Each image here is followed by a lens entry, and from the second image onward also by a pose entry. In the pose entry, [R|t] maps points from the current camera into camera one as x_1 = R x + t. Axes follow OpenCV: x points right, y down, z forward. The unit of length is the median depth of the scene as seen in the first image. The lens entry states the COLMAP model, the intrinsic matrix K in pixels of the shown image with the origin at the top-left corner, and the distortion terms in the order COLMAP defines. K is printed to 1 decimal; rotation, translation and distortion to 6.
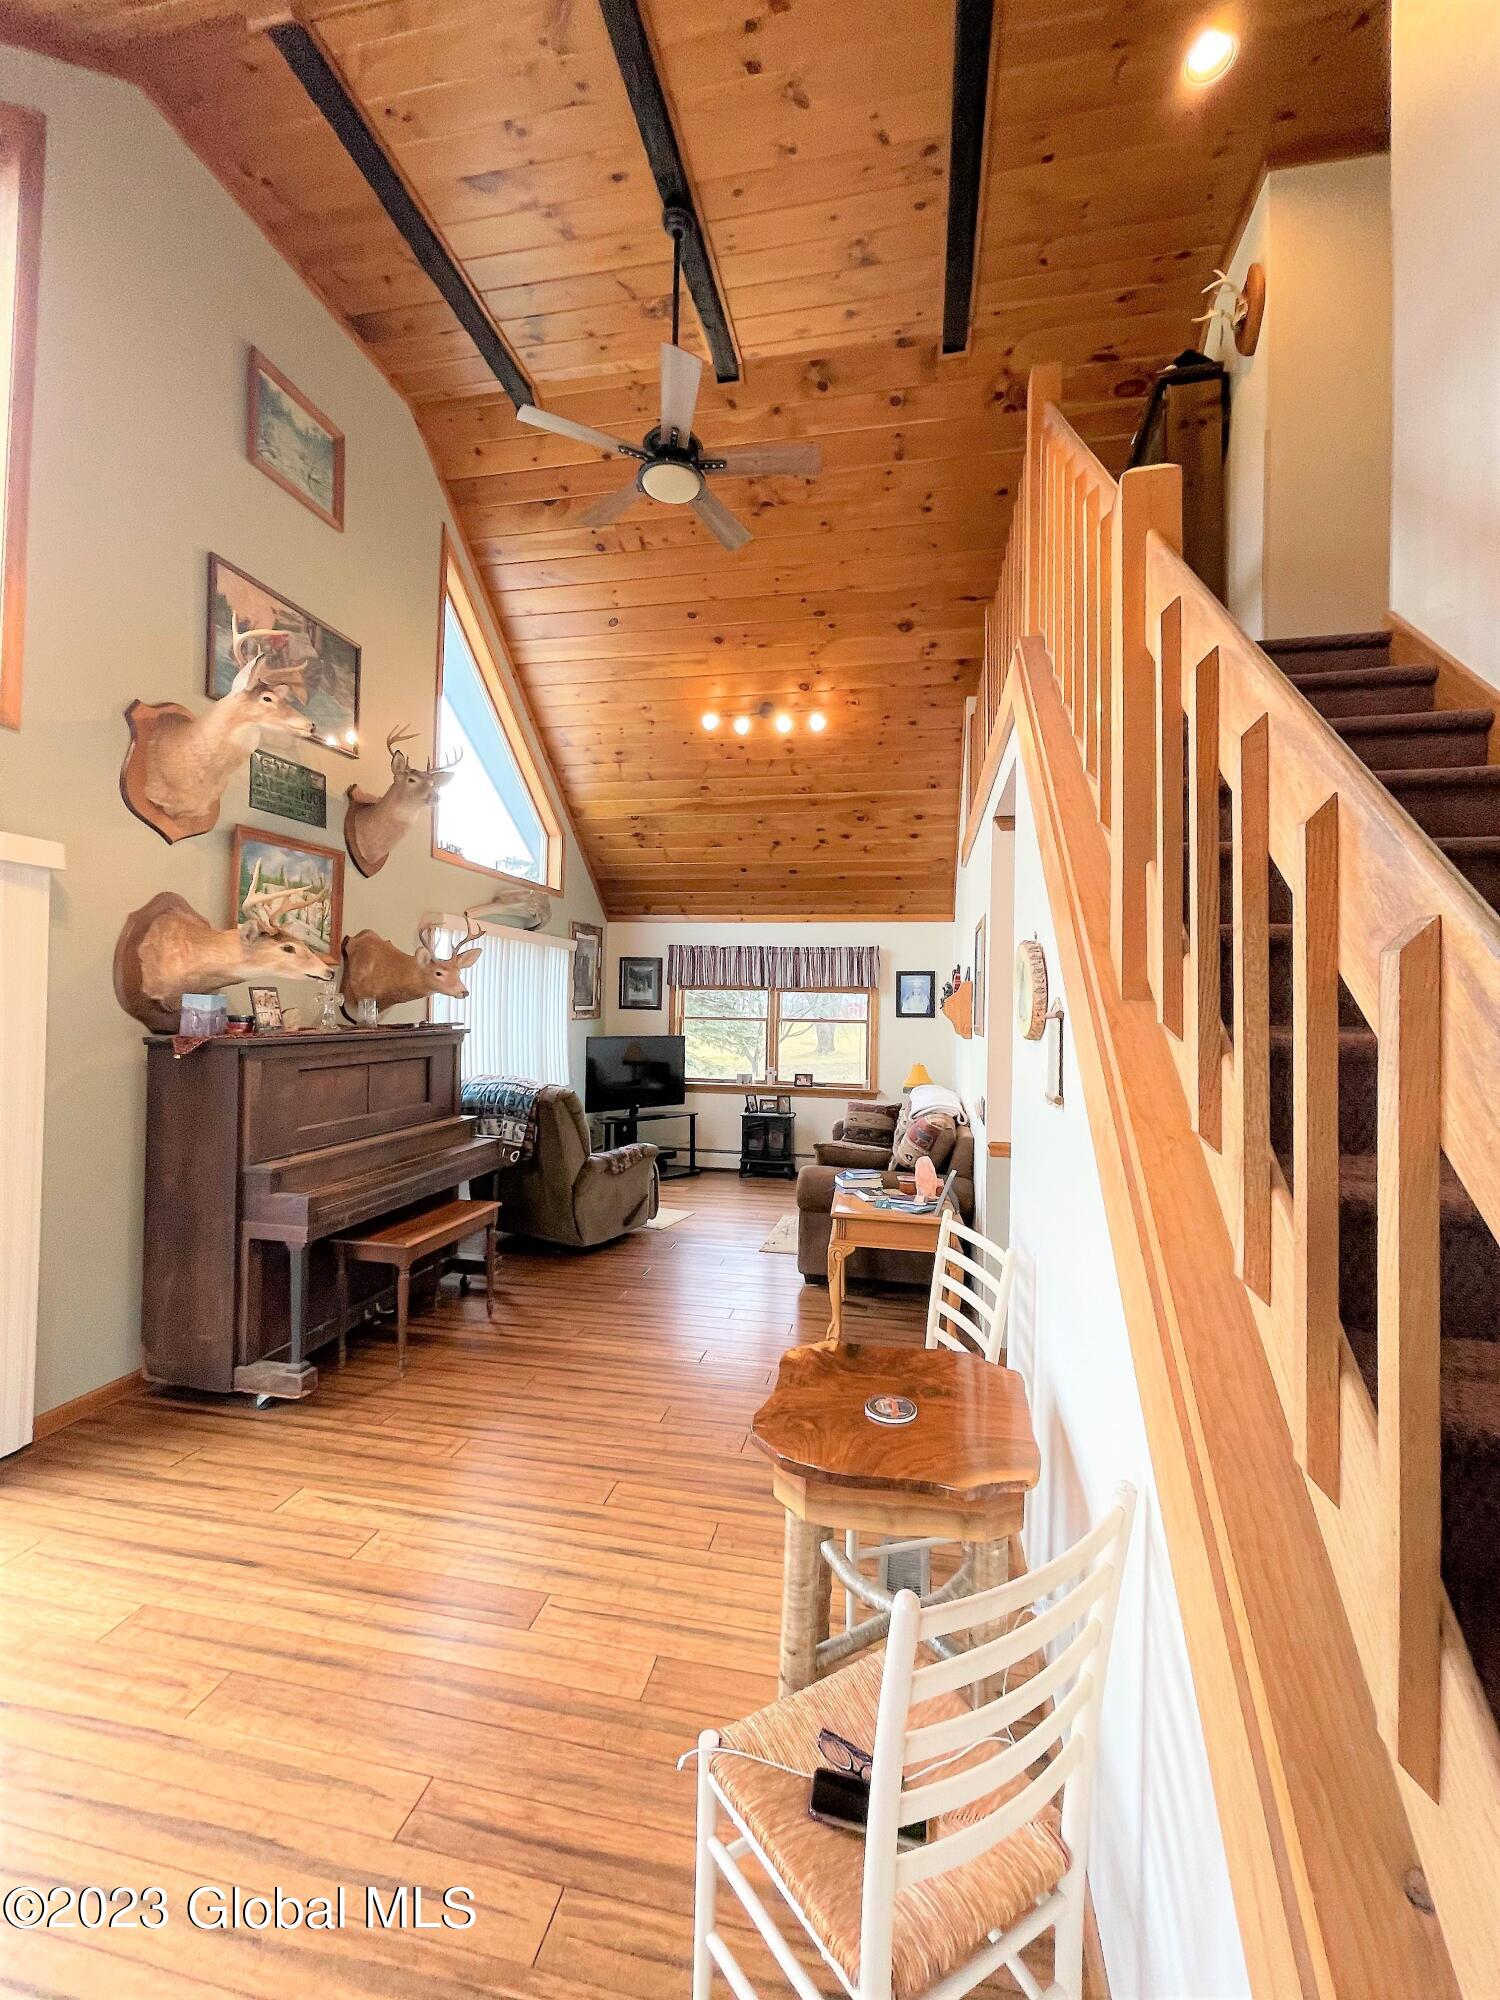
lens RADIAL K [[811.0, 0, 754.5], [0, 811.0, 995.6], [0, 0, 1]] dist [0.000000, 0.000089]
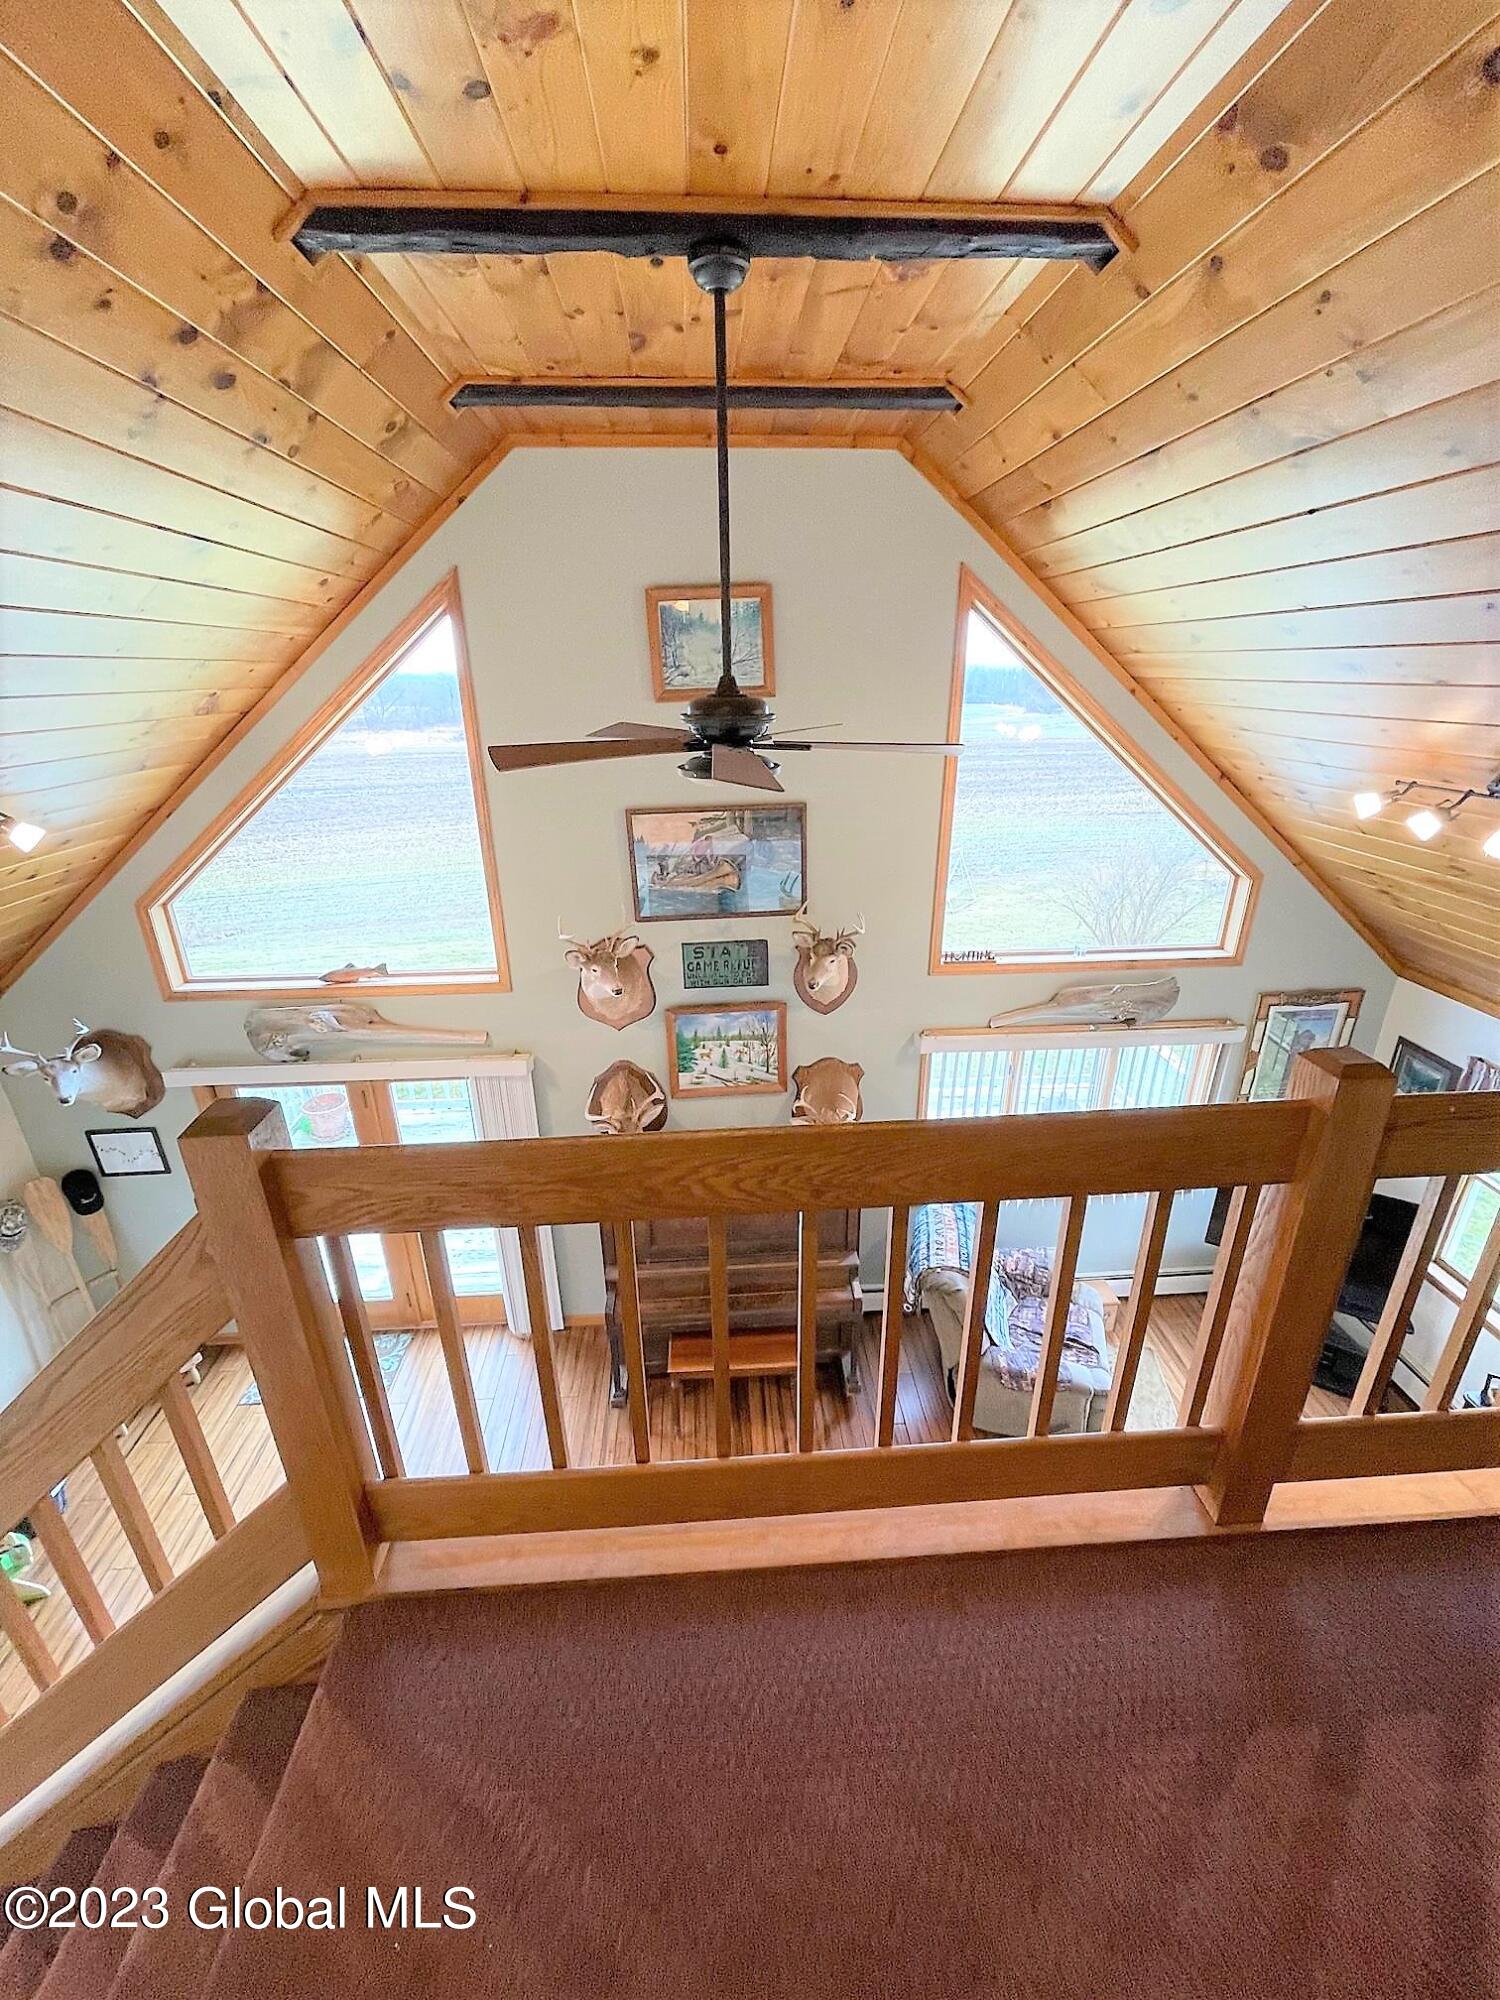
lens RADIAL K [[811.0, 0, 750.3], [0, 811.0, 997.9], [0, 0, 1]] dist [0.000000, 0.000089]
pose [[0.257147, 0.342694, -0.903568, 0.500846], [0.033313, 0.931312, 0.362697, -0.616885], [0.965798, -0.123367, 0.228068, 0.742428]]
